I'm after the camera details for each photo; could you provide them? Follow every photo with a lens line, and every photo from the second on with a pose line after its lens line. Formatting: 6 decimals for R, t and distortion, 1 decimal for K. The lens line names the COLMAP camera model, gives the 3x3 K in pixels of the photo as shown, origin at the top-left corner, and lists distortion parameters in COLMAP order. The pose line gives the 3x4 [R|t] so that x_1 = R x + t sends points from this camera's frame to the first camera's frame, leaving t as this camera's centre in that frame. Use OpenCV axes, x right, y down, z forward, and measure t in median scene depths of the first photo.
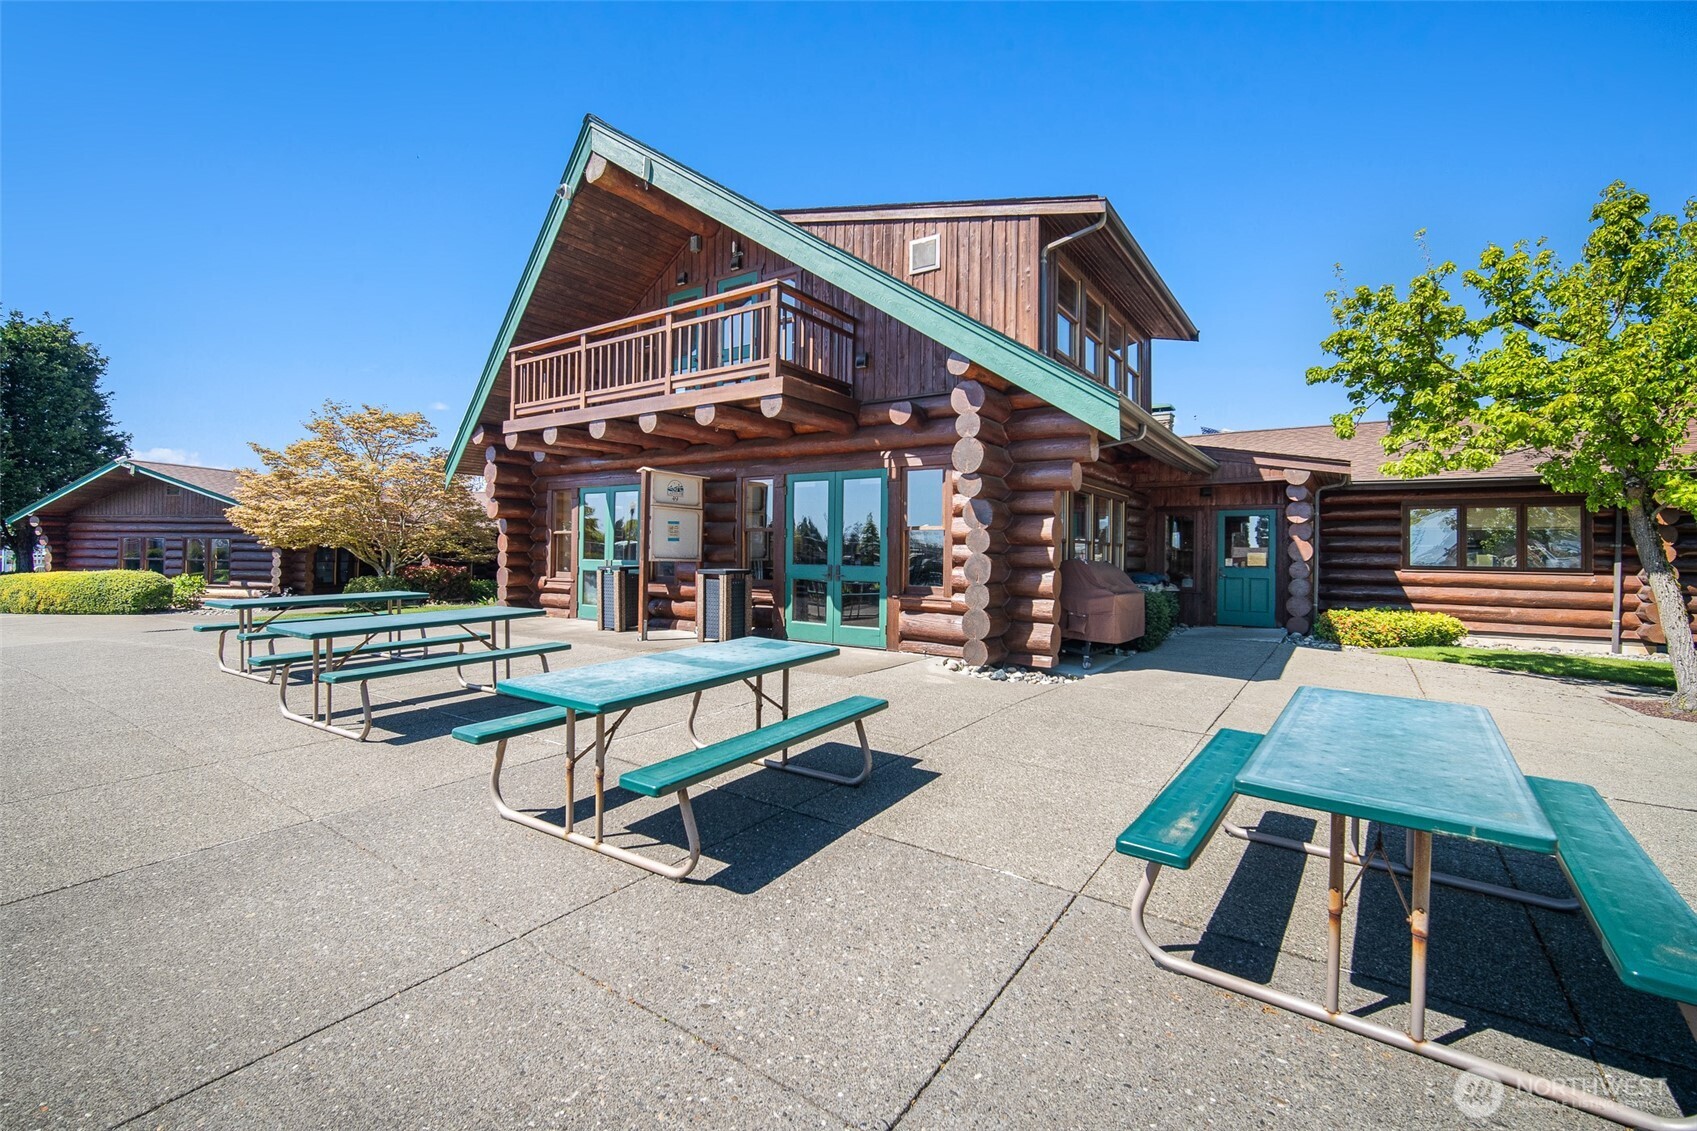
lens RADIAL K [[741.8, 0, 847.6], [0, 741.8, 526.6], [0, 0, 1]] dist [-0.007977, 0.000498]
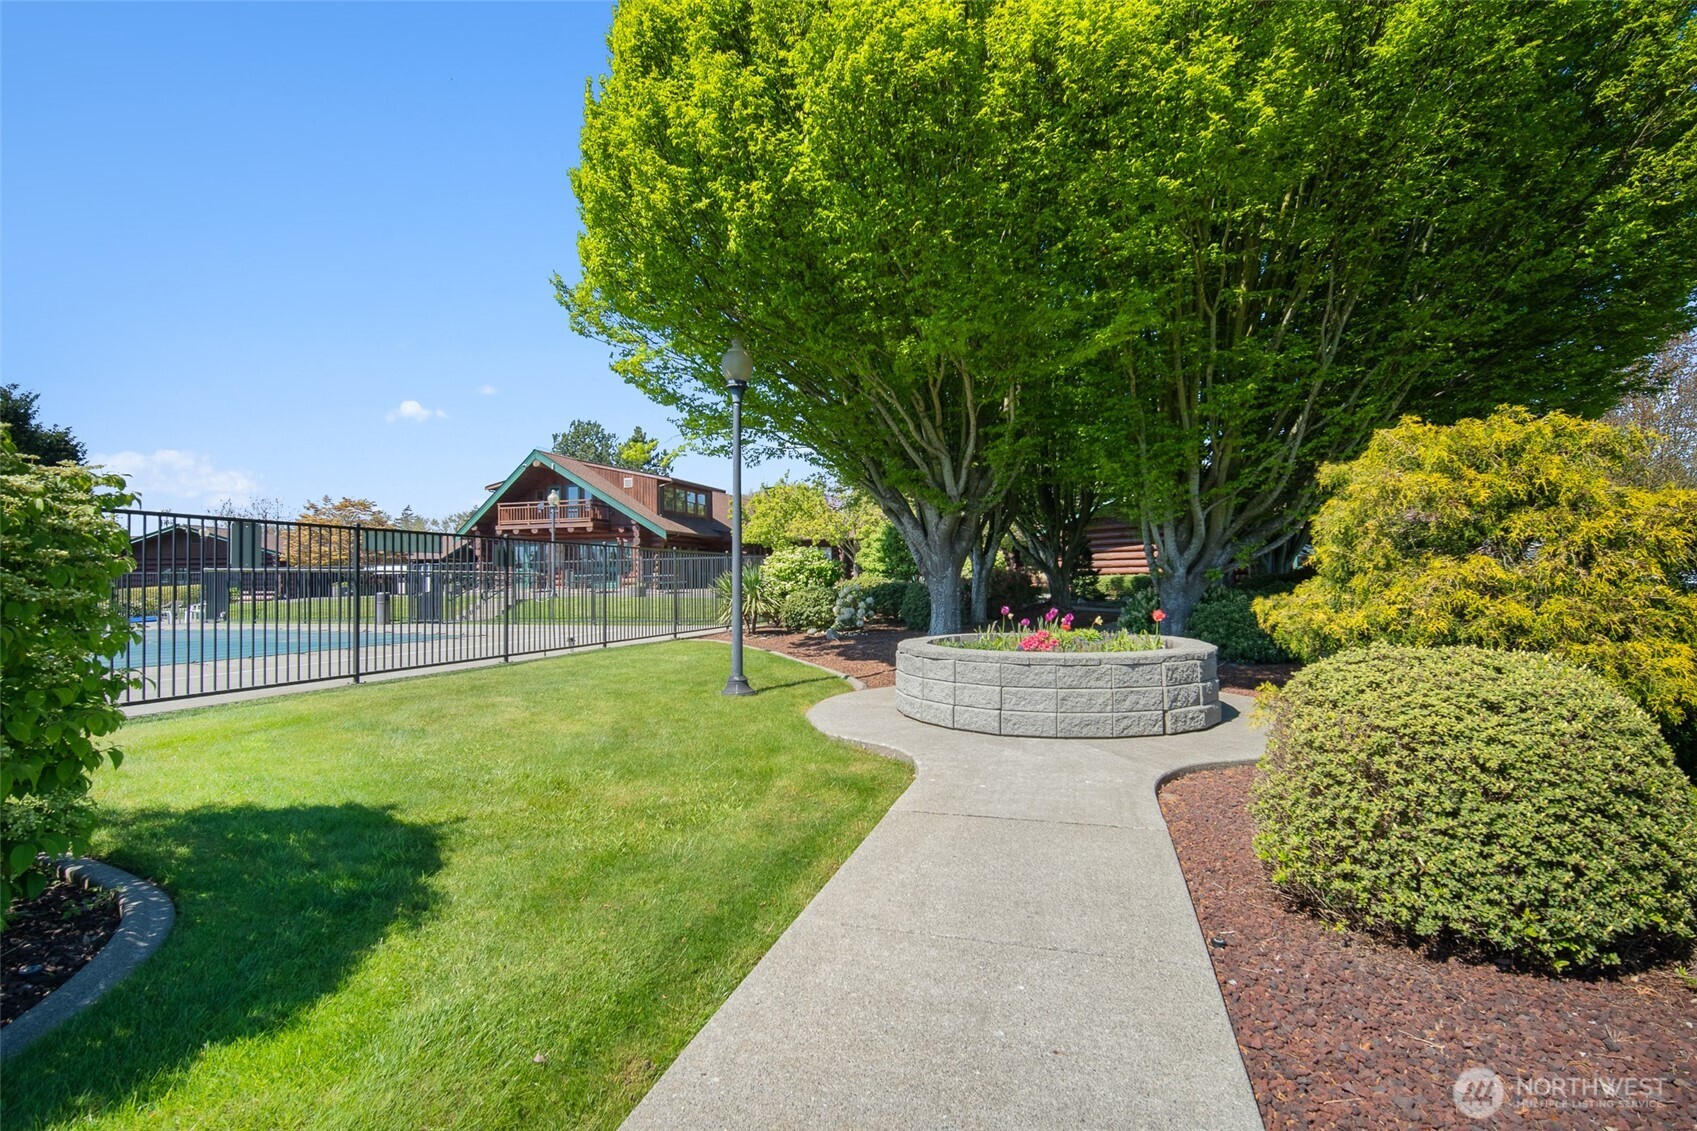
lens RADIAL K [[741.8, 0, 847.6], [0, 741.8, 526.6], [0, 0, 1]] dist [-0.007977, 0.000498]
pose [[0.941929, -0.005912, 0.335761, -0.129009], [0.014467, 0.999631, -0.022981, -0.054883], [-0.335501, 0.026504, 0.941667, -3.337859]]
